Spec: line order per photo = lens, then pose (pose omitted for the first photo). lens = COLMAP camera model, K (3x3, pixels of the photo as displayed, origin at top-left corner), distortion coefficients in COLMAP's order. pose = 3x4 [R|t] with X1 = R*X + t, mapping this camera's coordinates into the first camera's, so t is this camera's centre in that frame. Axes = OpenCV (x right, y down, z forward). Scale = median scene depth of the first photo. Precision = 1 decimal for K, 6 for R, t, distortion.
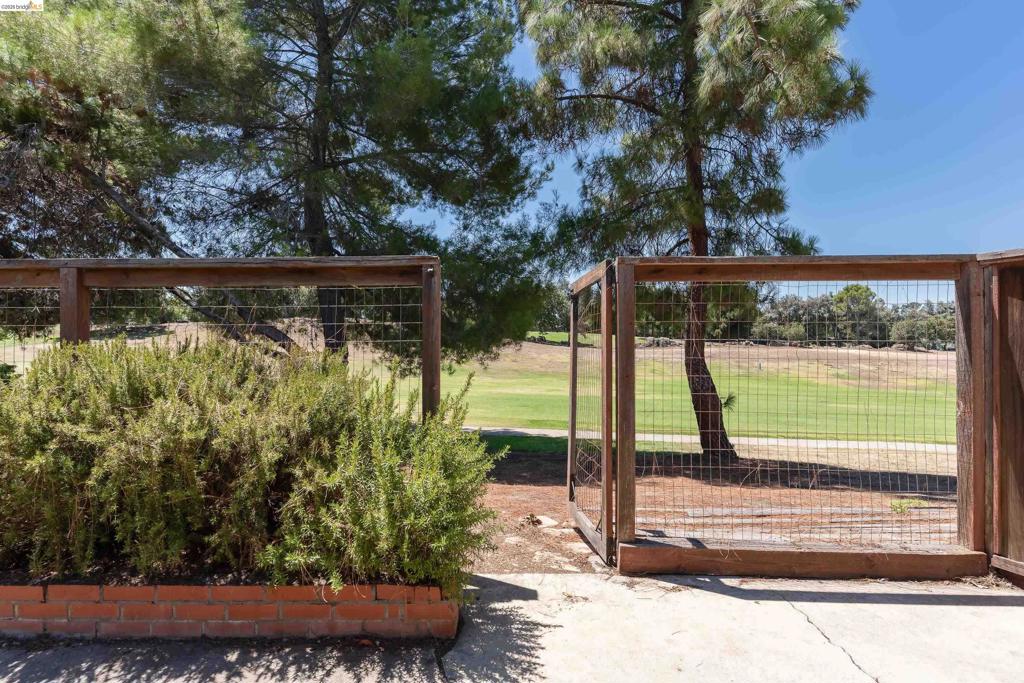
lens RADIAL K [[486.6, 0, 501.0], [0, 486.6, 344.3], [0, 0, 1]] dist [0.001009, 0.000513]
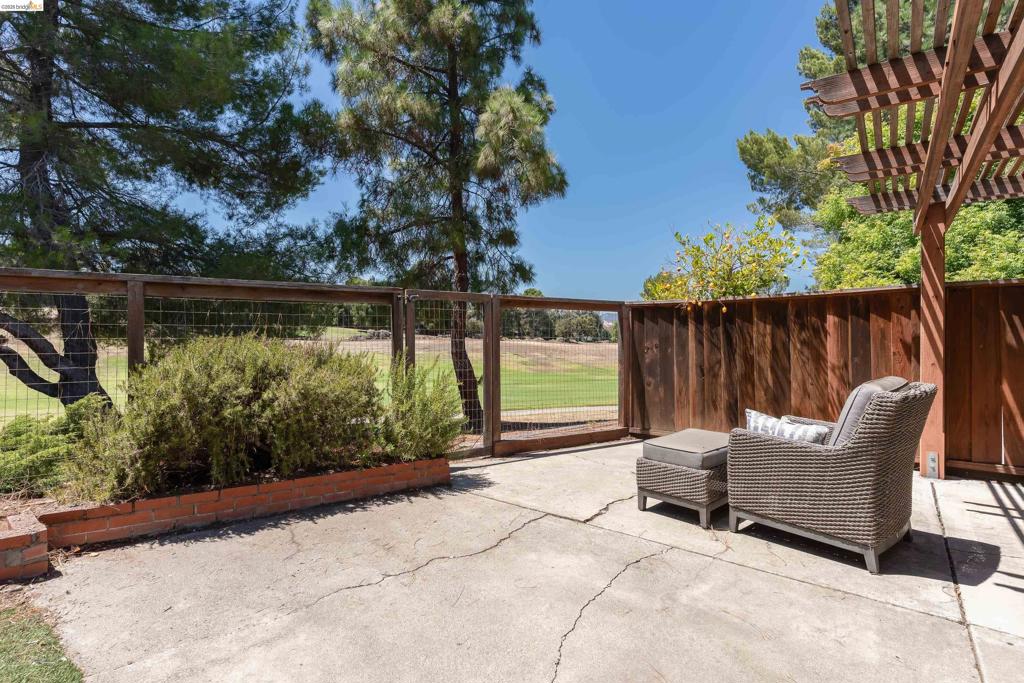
lens RADIAL K [[495.1, 0, 502.5], [0, 495.1, 329.5], [0, 0, 1]] dist [-0.000352, 0.000683]
pose [[0.840318, 0.011303, 0.541976, -0.220664], [-0.003612, 0.999877, -0.015252, -0.002655], [-0.542082, 0.010859, 0.840256, -0.186846]]
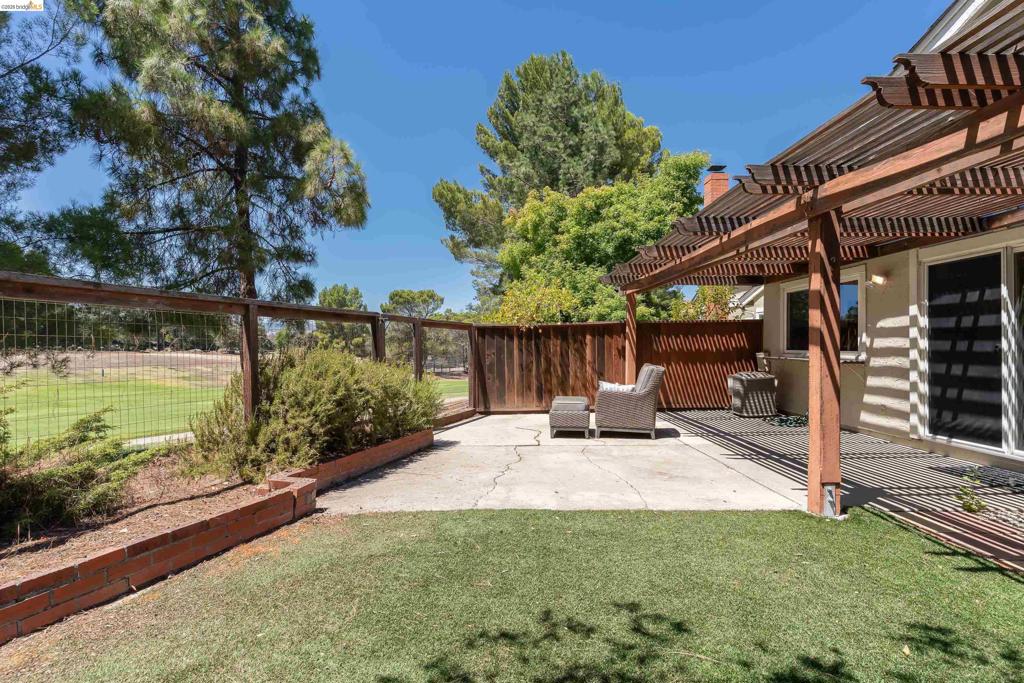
lens RADIAL K [[486.6, 0, 501.0], [0, 486.6, 344.3], [0, 0, 1]] dist [0.001009, 0.000513]
pose [[0.331268, 0.005245, 0.943522, -0.610126], [0.002797, 0.999975, -0.006540, -0.003164], [-0.943532, 0.004805, 0.331245, -0.093758]]
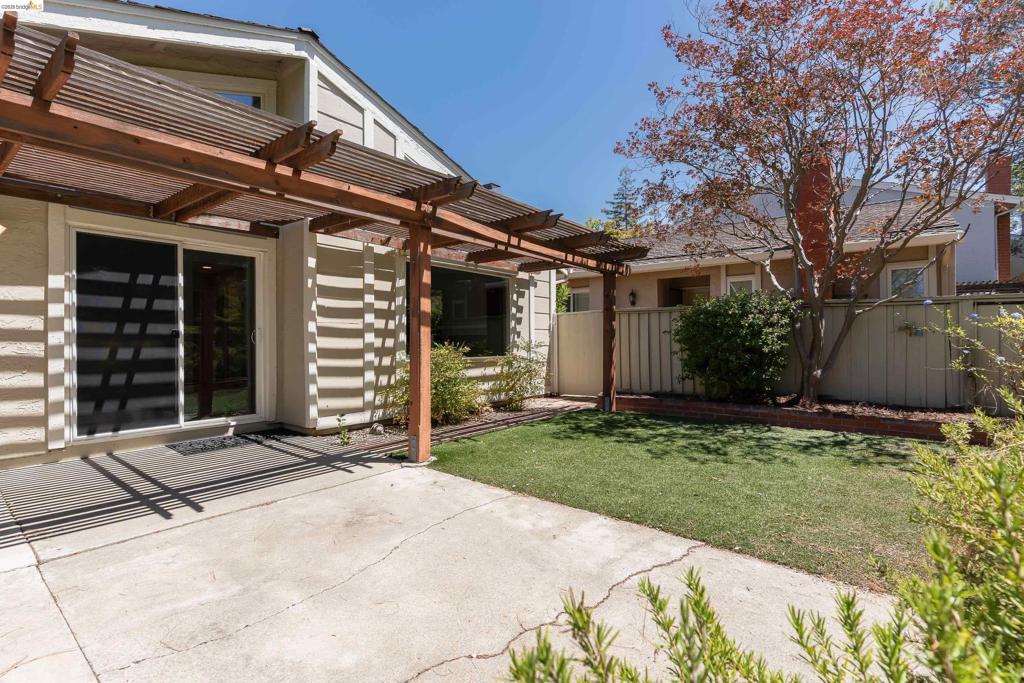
lens RADIAL K [[475.6, 0, 512.5], [0, 475.6, 334.9], [0, 0, 1]] dist [0.001394, 0.000351]
pose [[-0.842396, -0.001186, -0.538858, -0.006081], [-0.002477, 0.999996, 0.001672, 0.001464], [0.538854, 0.002743, -0.842395, 0.239247]]
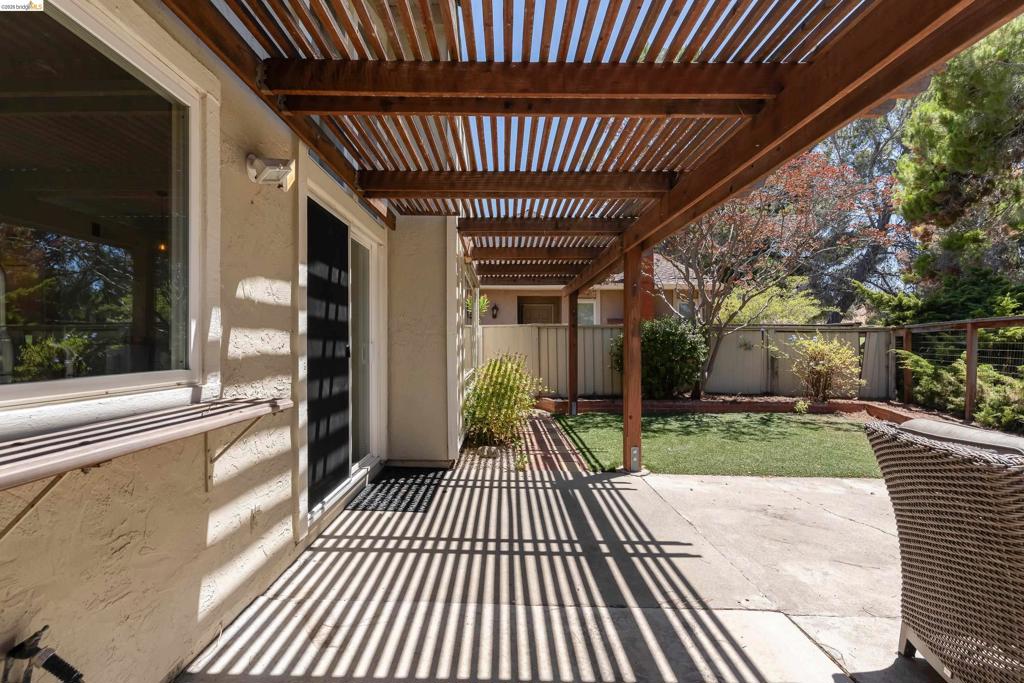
lens RADIAL K [[486.6, 0, 501.0], [0, 486.6, 344.3], [0, 0, 1]] dist [0.001009, 0.000513]
pose [[-0.324861, 0.002496, -0.945759, 0.346501], [-0.009652, 0.999936, 0.005955, -0.009574], [0.945713, 0.011063, -0.324816, -0.168928]]
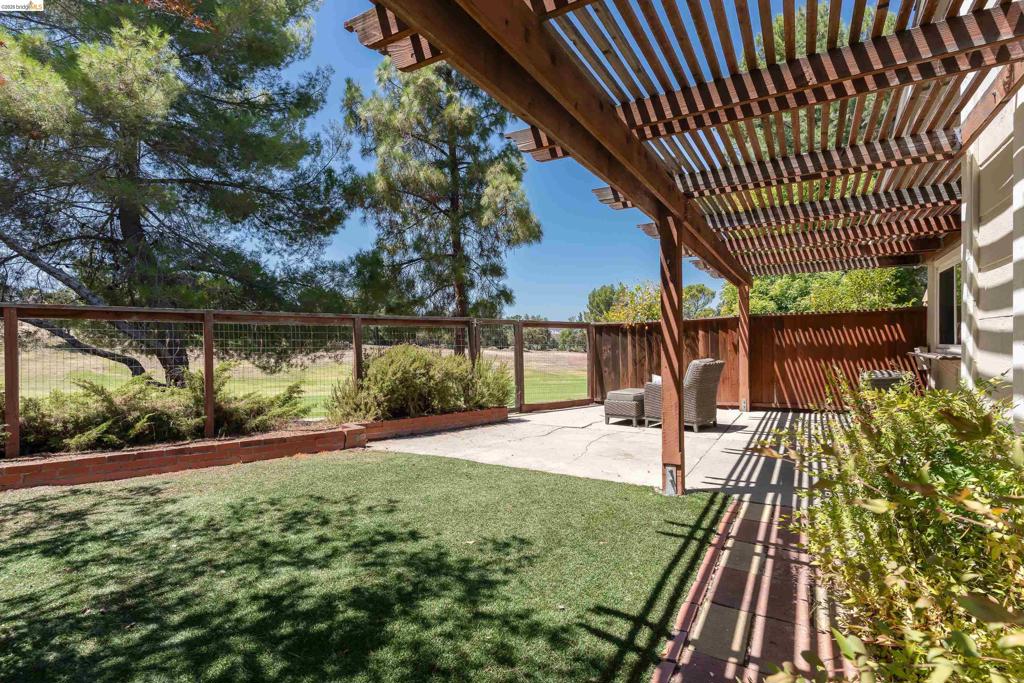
lens RADIAL K [[483.2, 0, 512.0], [0, 483.2, 341.5], [0, 0, 1]] dist [-0.004048, -0.001069]
pose [[0.768394, -0.000533, 0.639976, -0.539356], [0.009052, 0.999909, -0.010036, 0.000607], [-0.639913, 0.013505, 0.768329, -0.426924]]
